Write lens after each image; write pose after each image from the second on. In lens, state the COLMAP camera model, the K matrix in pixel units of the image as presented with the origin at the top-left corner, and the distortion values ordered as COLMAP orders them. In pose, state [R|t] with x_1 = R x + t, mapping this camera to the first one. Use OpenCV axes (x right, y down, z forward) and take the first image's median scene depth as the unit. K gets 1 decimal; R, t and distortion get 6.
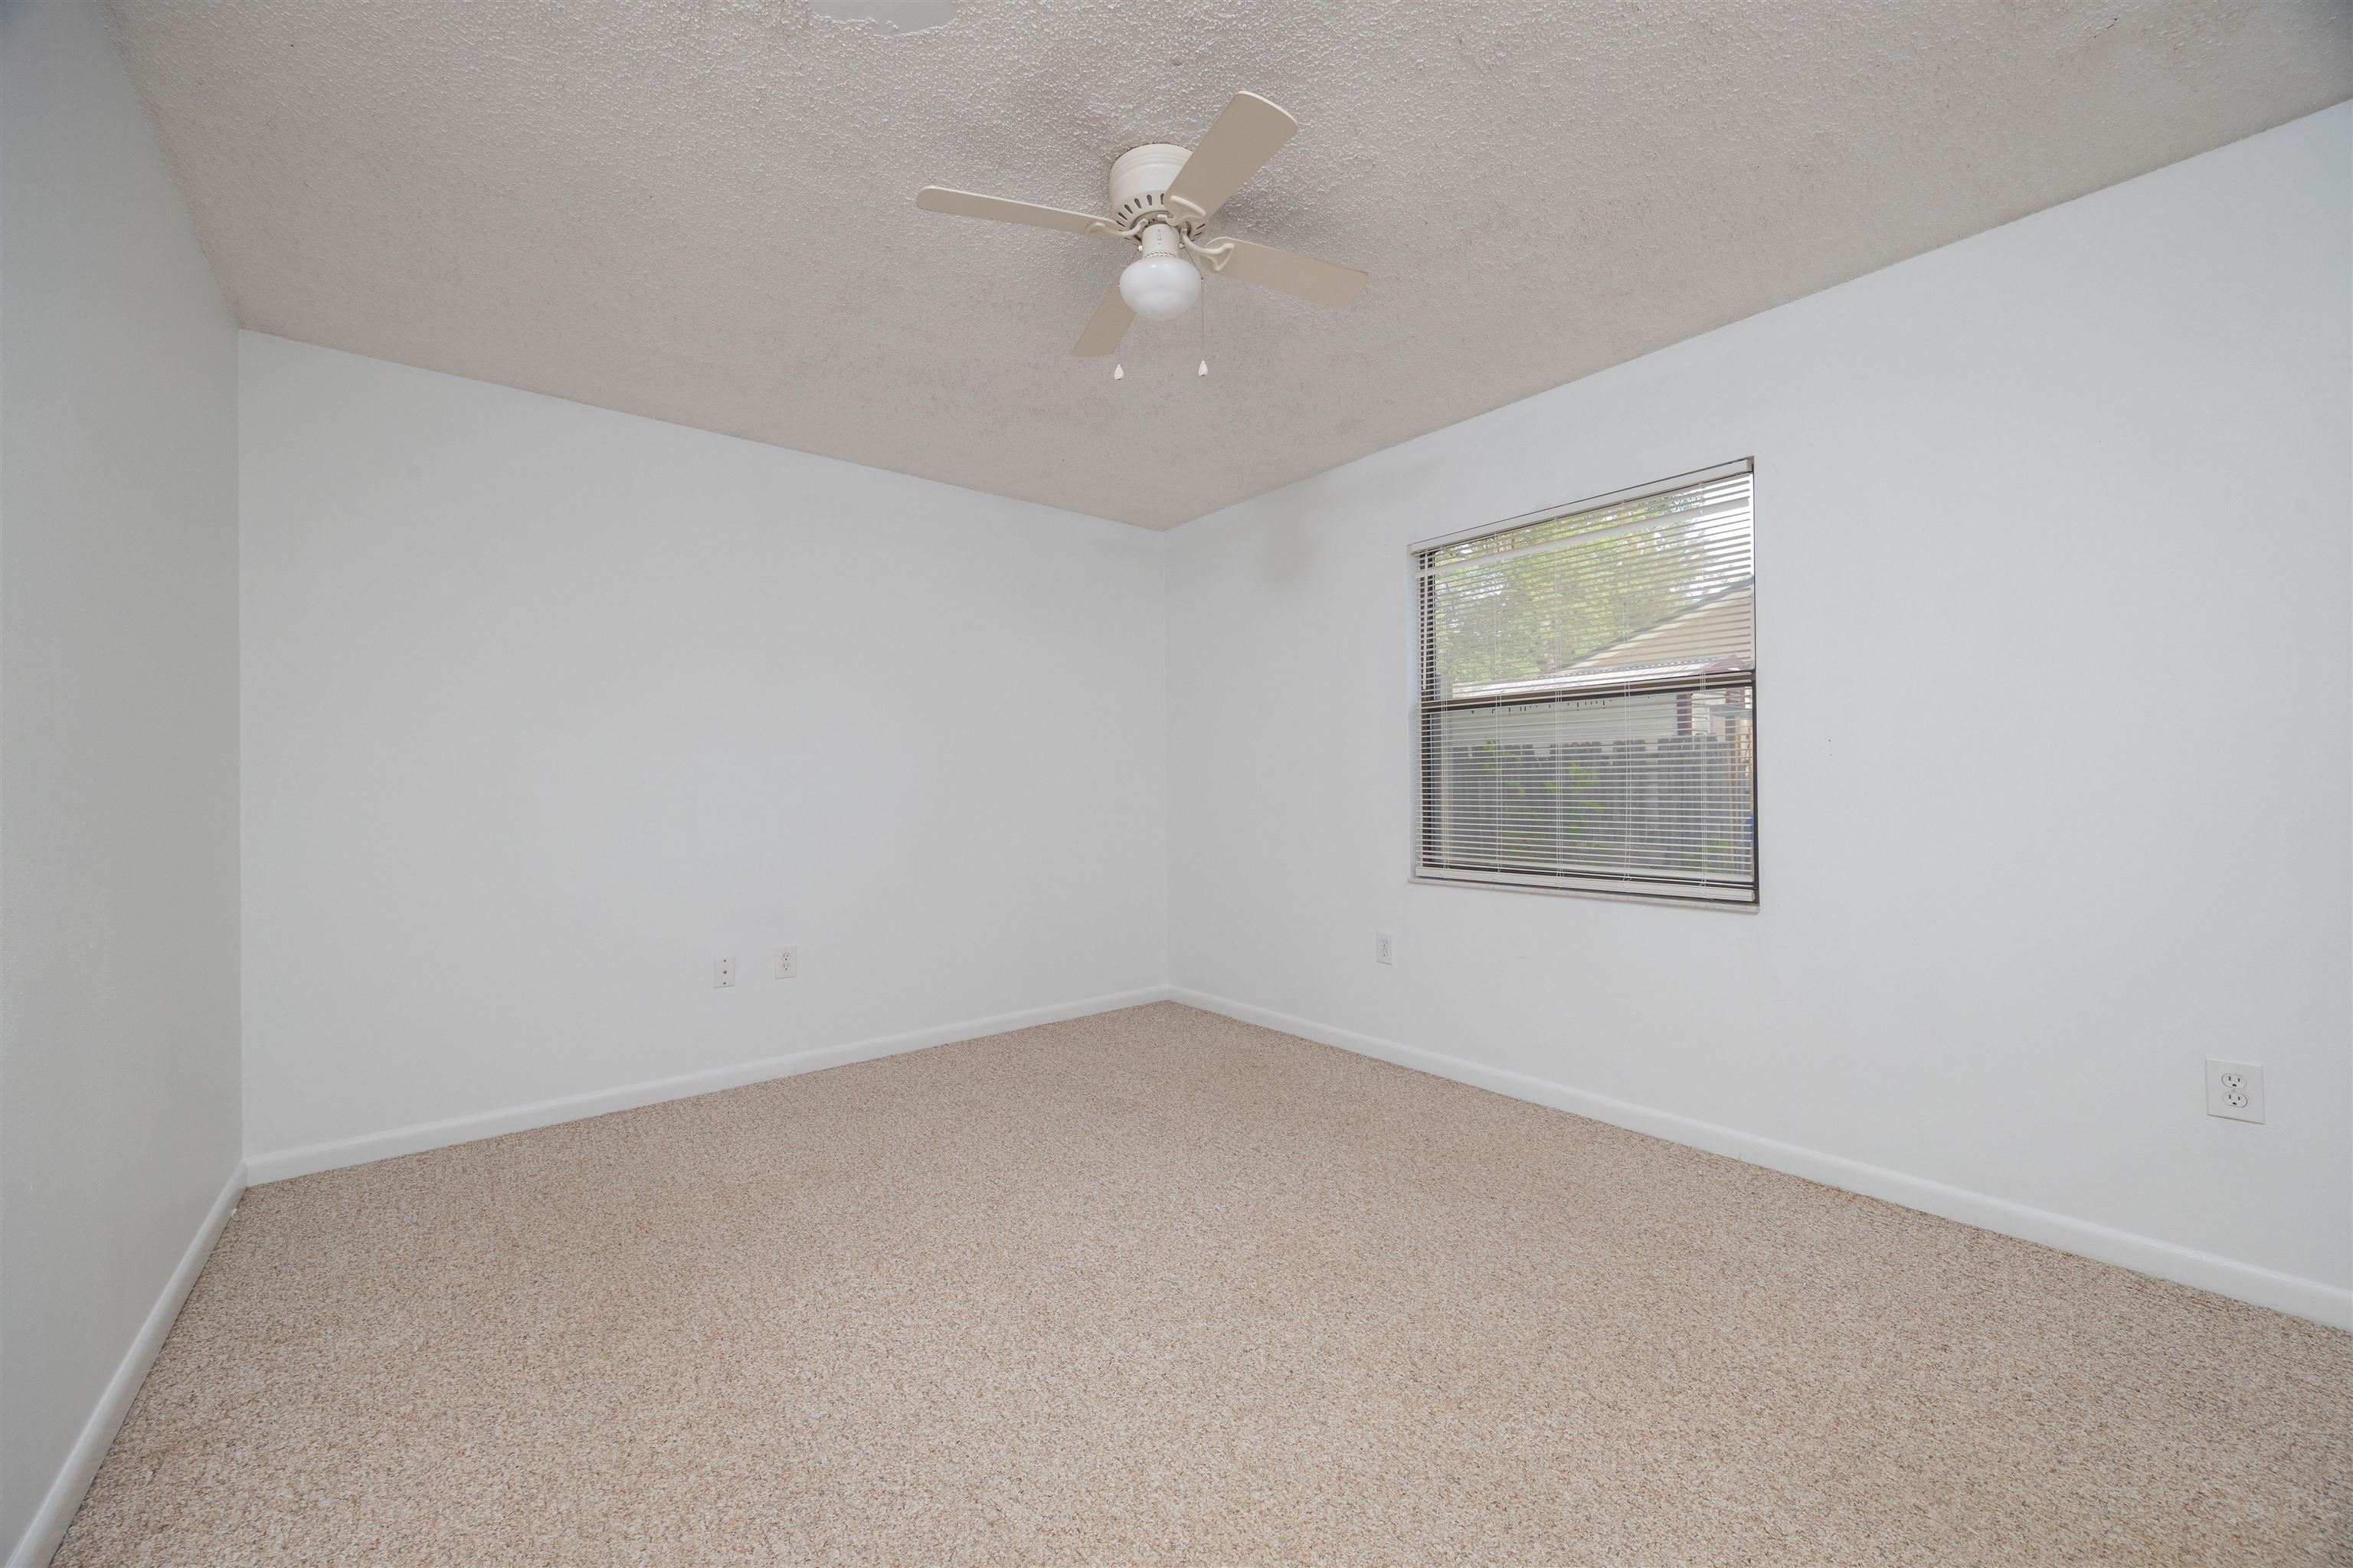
lens RADIAL K [[910.3, 0, 1176.5], [0, 910.3, 784.0], [0, 0, 1]] dist [-0.000073, 0.000032]
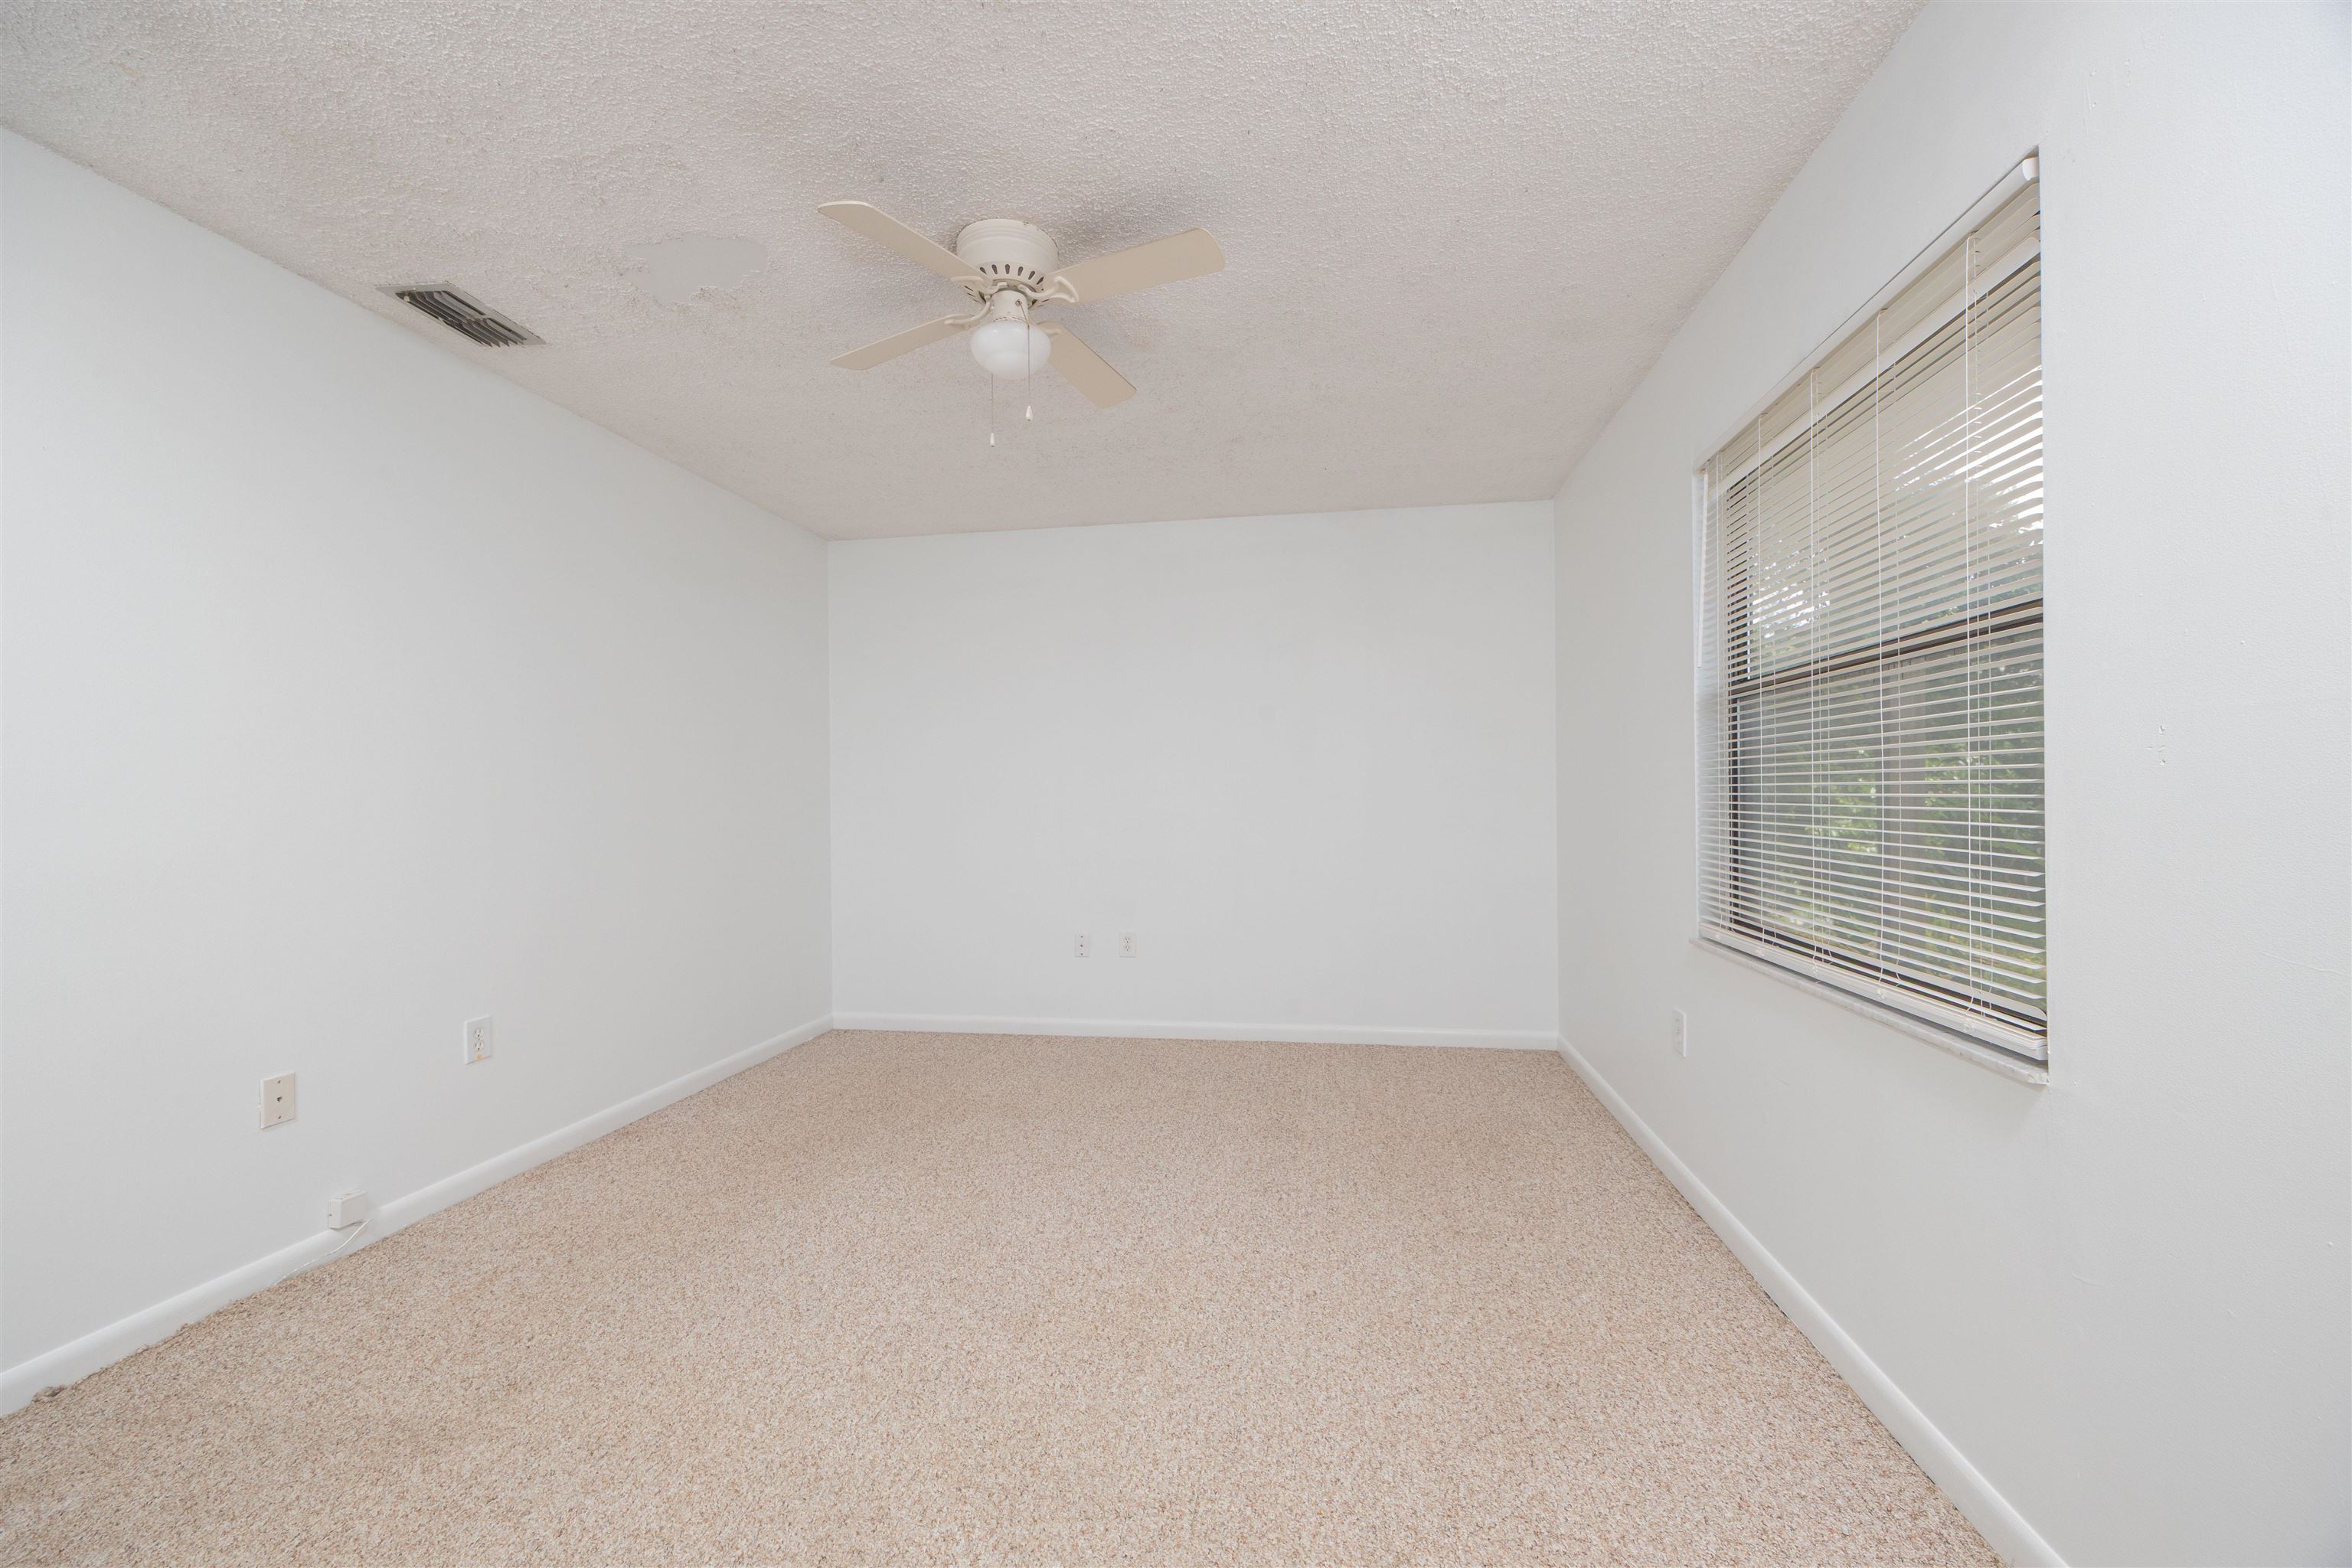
lens RADIAL K [[890.7, 0, 1179.3], [0, 890.7, 801.5], [0, 0, 1]] dist [-0.000498, -0.000039]
pose [[0.666896, 0.009162, -0.745095, 0.723756], [0.007788, 0.999784, 0.019265, -0.028323], [0.745110, -0.018650, 0.666680, 0.357971]]
